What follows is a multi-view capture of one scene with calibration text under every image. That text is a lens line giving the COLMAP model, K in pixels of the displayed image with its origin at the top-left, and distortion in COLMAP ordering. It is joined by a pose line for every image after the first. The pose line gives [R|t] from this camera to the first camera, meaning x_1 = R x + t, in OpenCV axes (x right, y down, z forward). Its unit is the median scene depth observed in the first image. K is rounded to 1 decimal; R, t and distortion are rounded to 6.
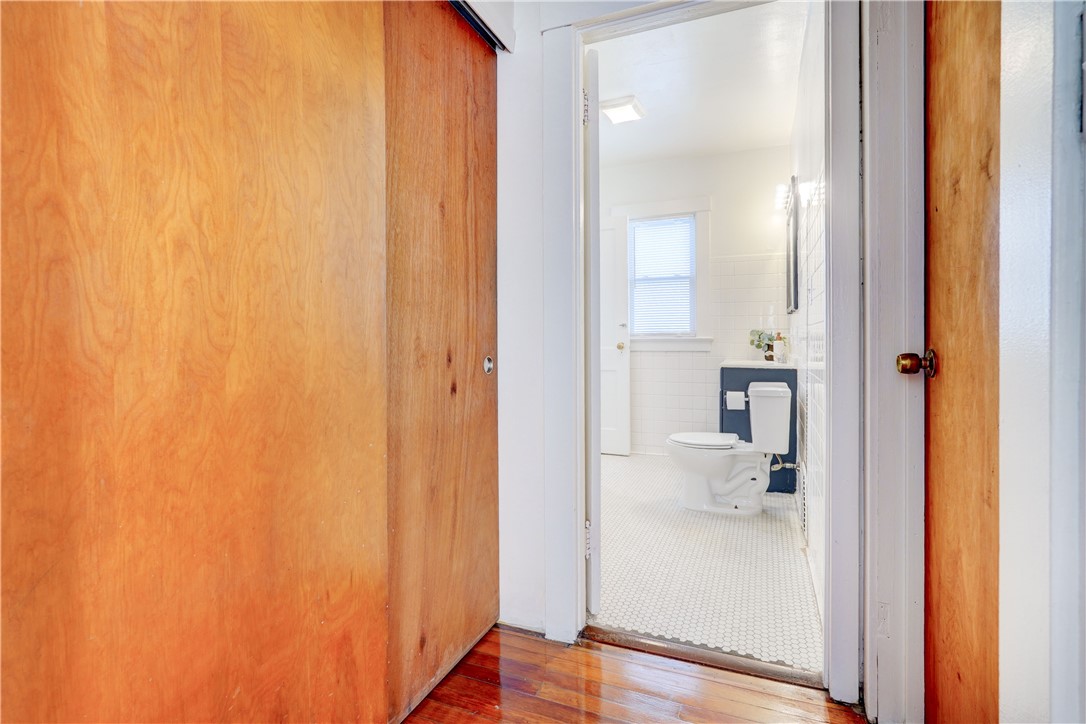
lens RADIAL K [[494.4, 0, 567.1], [0, 494.4, 345.4], [0, 0, 1]] dist [-0.011835, 0.000255]
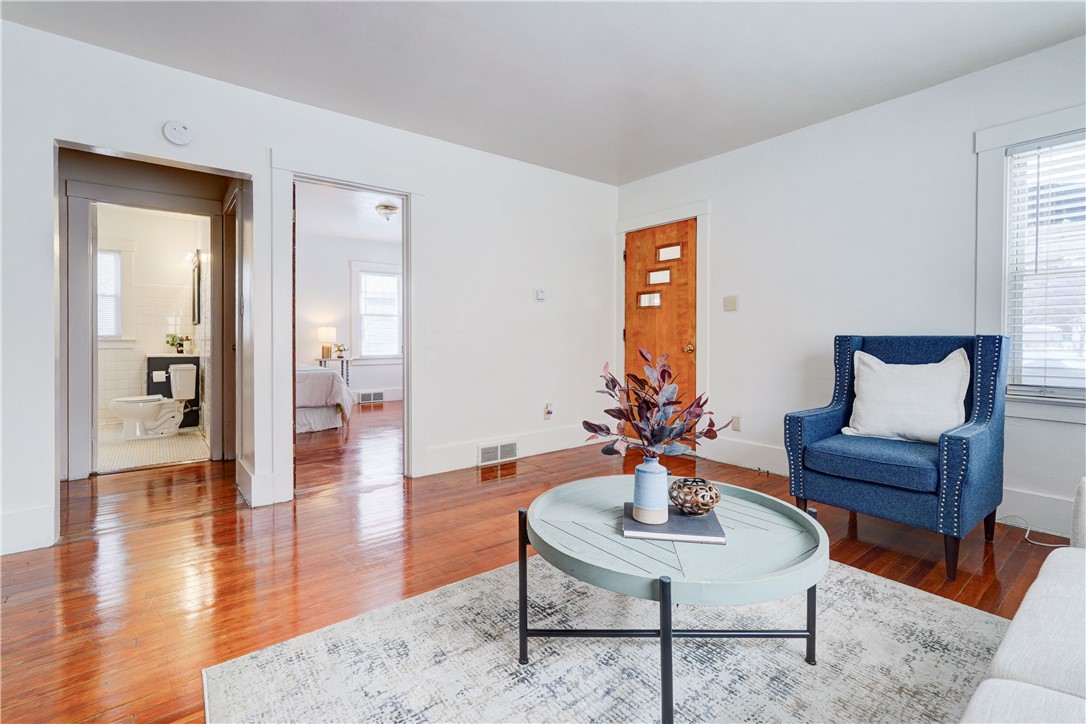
lens RADIAL K [[494.4, 0, 560.2], [0, 494.4, 335.8], [0, 0, 1]] dist [-0.011835, 0.000255]
pose [[0.481758, 0.007721, 0.876270, -0.404951], [0.008404, 0.999874, -0.013431, 0.005404], [-0.876264, 0.013835, 0.481633, -0.874915]]
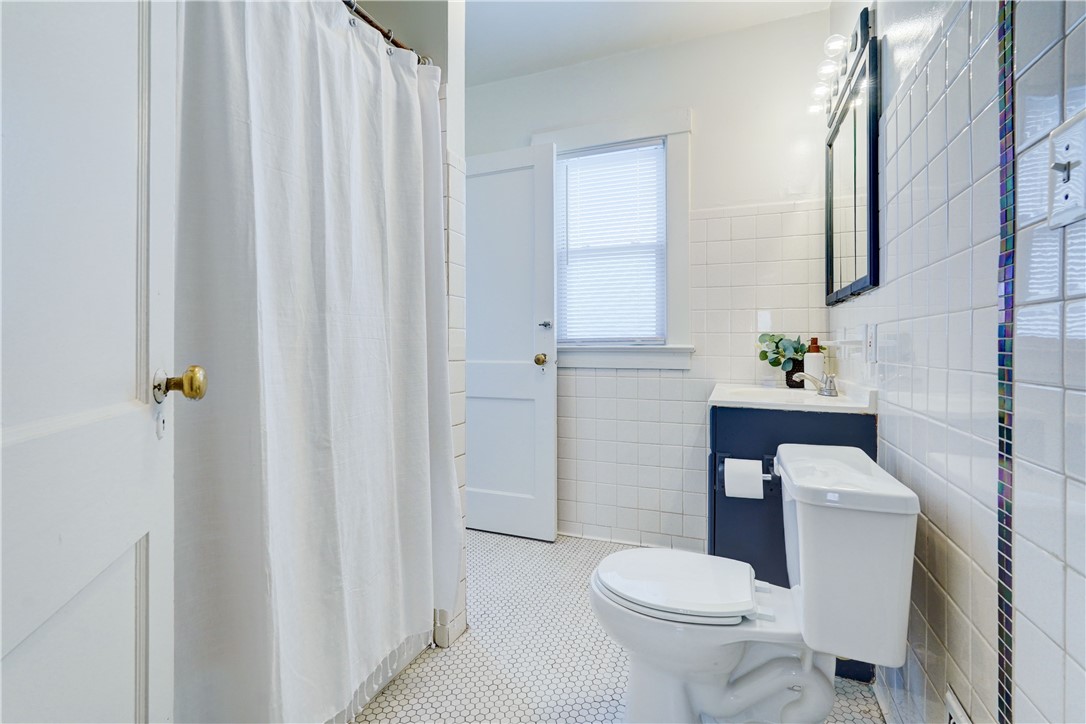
lens RADIAL K [[494.4, 0, 541.7], [0, 494.4, 353.8], [0, 0, 1]] dist [-0.011835, 0.000255]
pose [[0.999949, 0.010059, -0.000707, 0.125676], [-0.010063, 0.999938, -0.004742, -0.002765], [0.000659, 0.004749, 0.999989, 0.450621]]
